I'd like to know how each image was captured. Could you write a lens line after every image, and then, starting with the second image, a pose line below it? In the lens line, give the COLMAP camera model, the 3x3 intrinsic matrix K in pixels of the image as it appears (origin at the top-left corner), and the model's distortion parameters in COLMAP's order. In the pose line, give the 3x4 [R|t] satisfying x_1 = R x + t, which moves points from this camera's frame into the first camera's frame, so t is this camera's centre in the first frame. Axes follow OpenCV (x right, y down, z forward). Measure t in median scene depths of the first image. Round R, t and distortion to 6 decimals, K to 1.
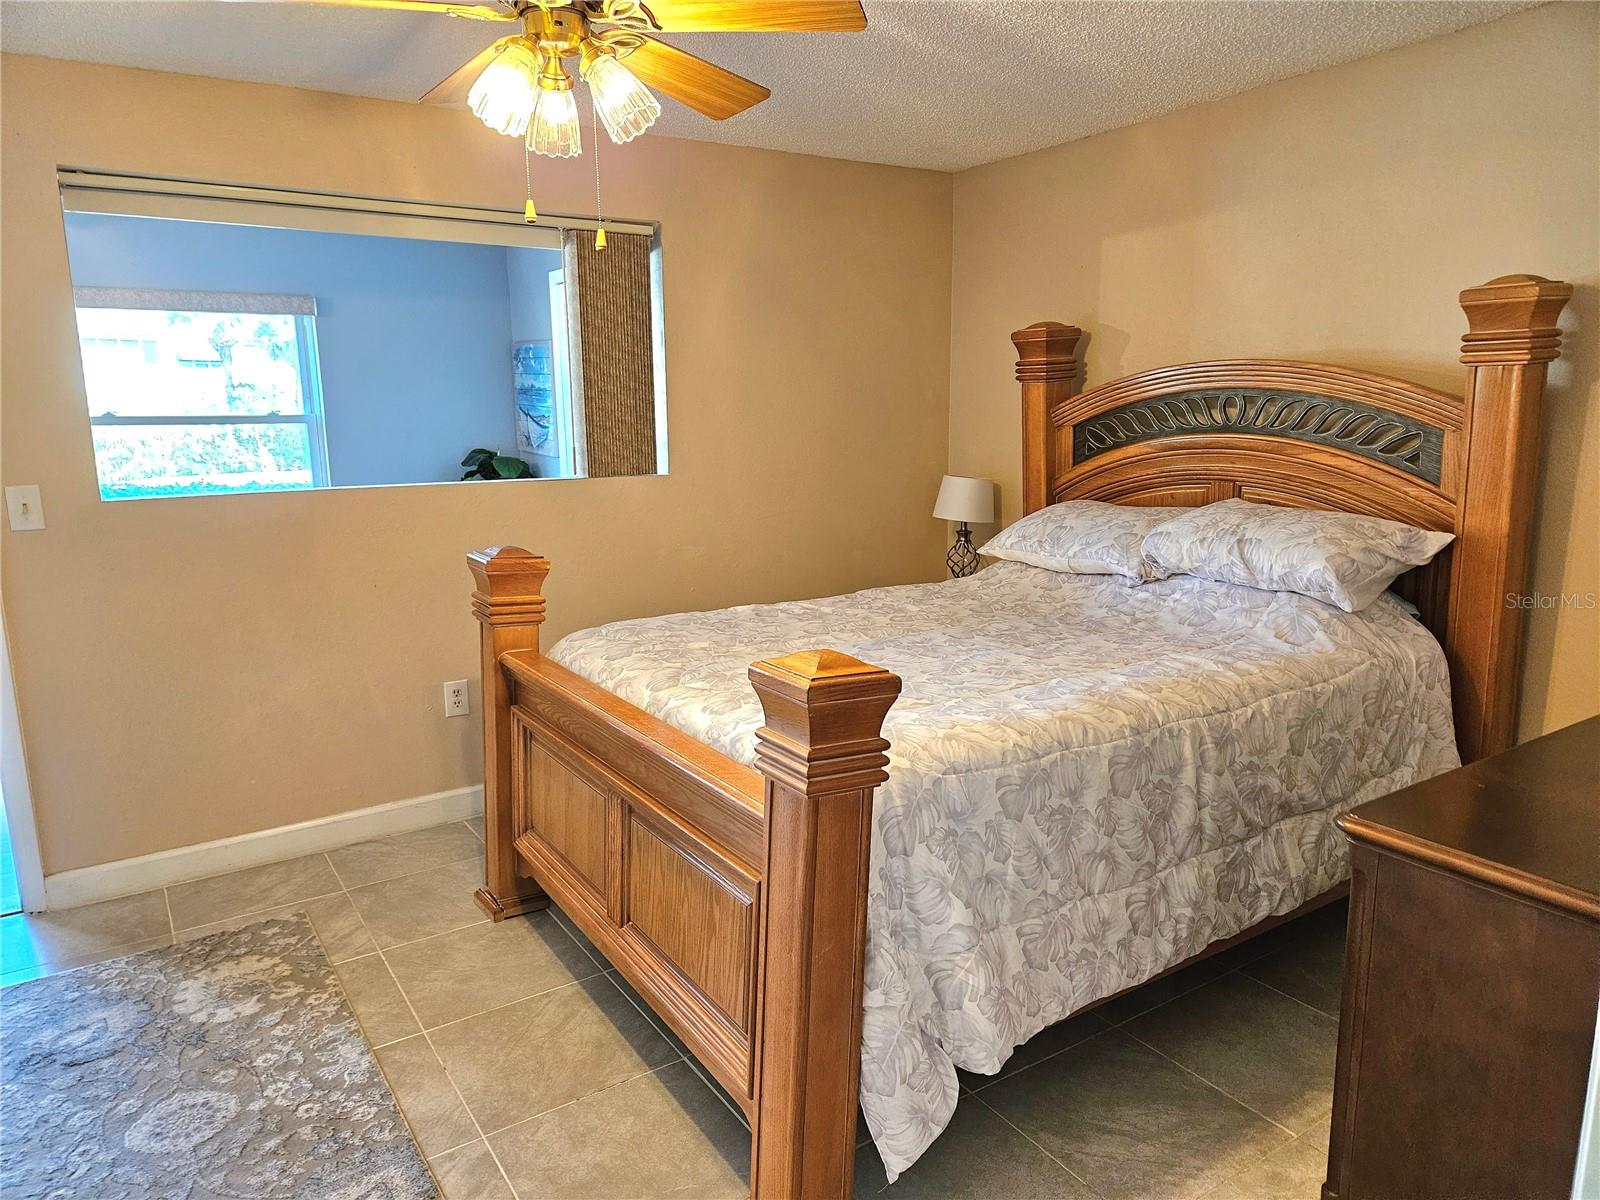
lens RADIAL K [[1069.4, 0, 791.9], [0, 1069.4, 603.7], [0, 0, 1]] dist [0.076127, -0.062582]
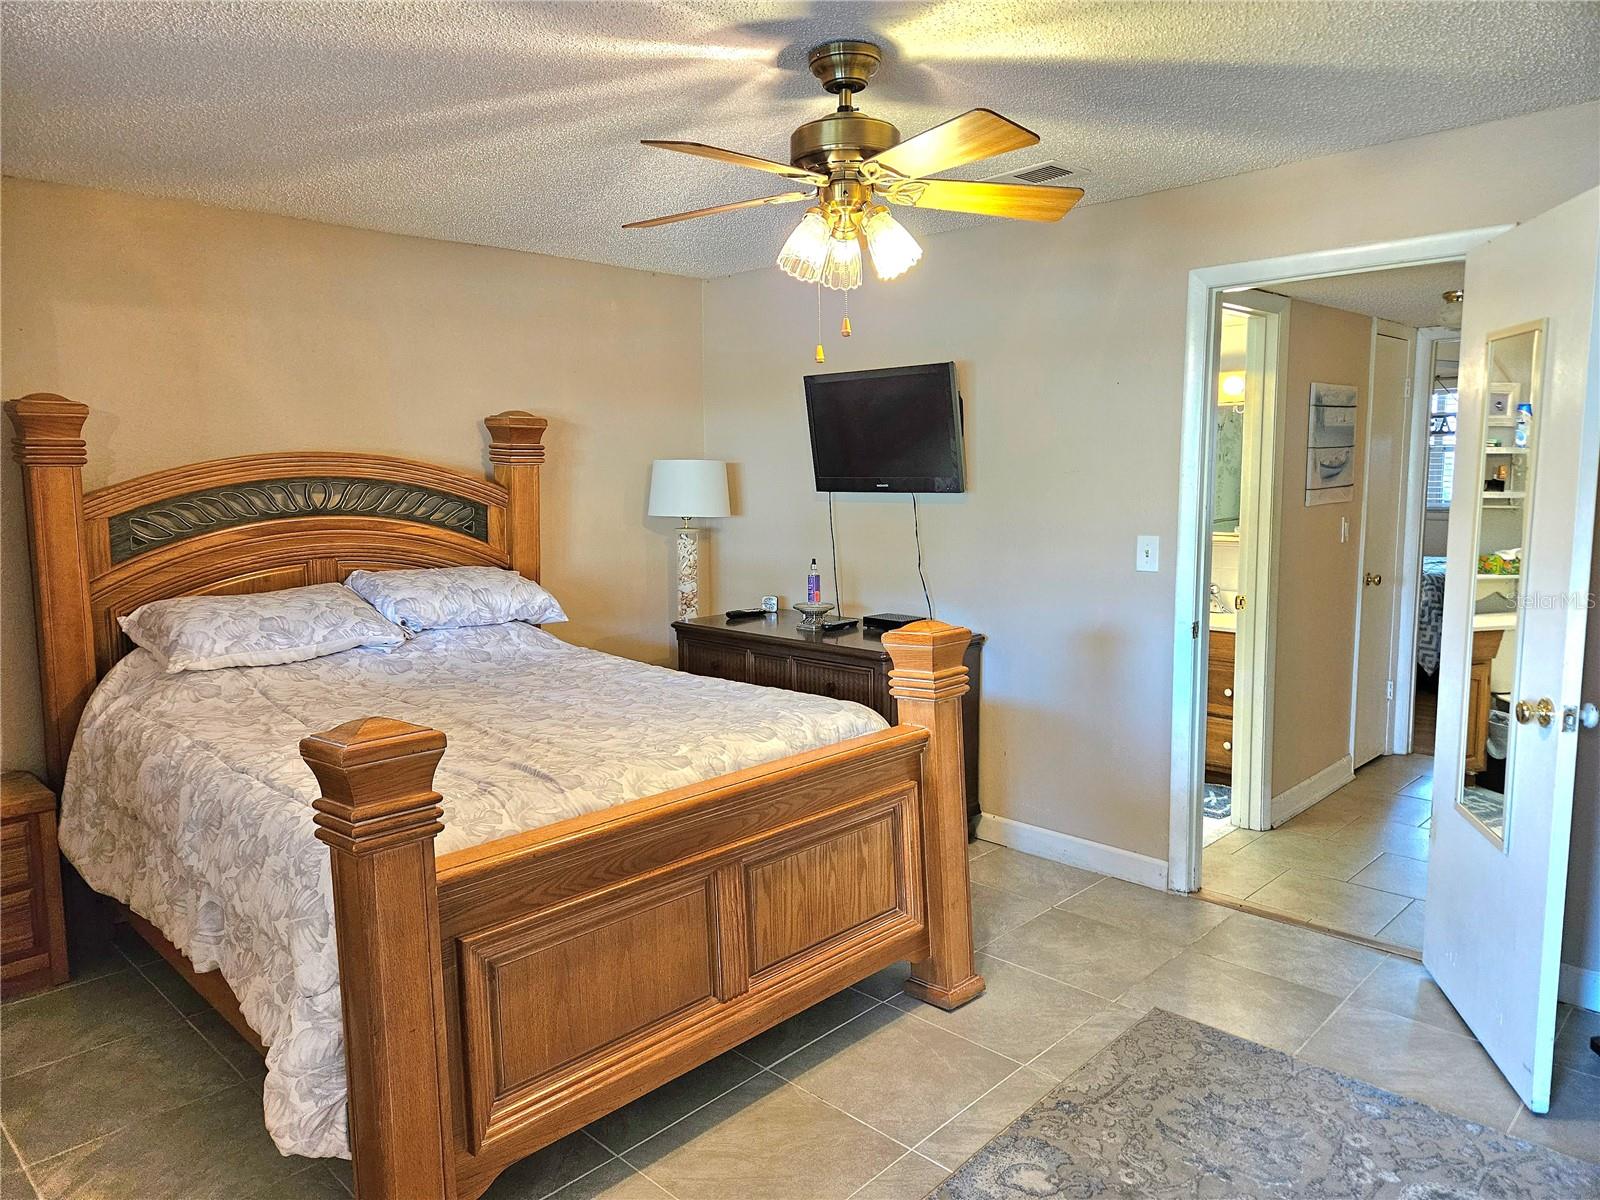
lens RADIAL K [[1069.4, 0, 791.9], [0, 1069.4, 603.7], [0, 0, 1]] dist [0.076127, -0.062582]
pose [[-0.226969, -0.101765, 0.968571, -0.888613], [0.195839, 0.969442, 0.147748, -0.154600], [-0.954008, 0.223219, -0.200104, 0.862543]]
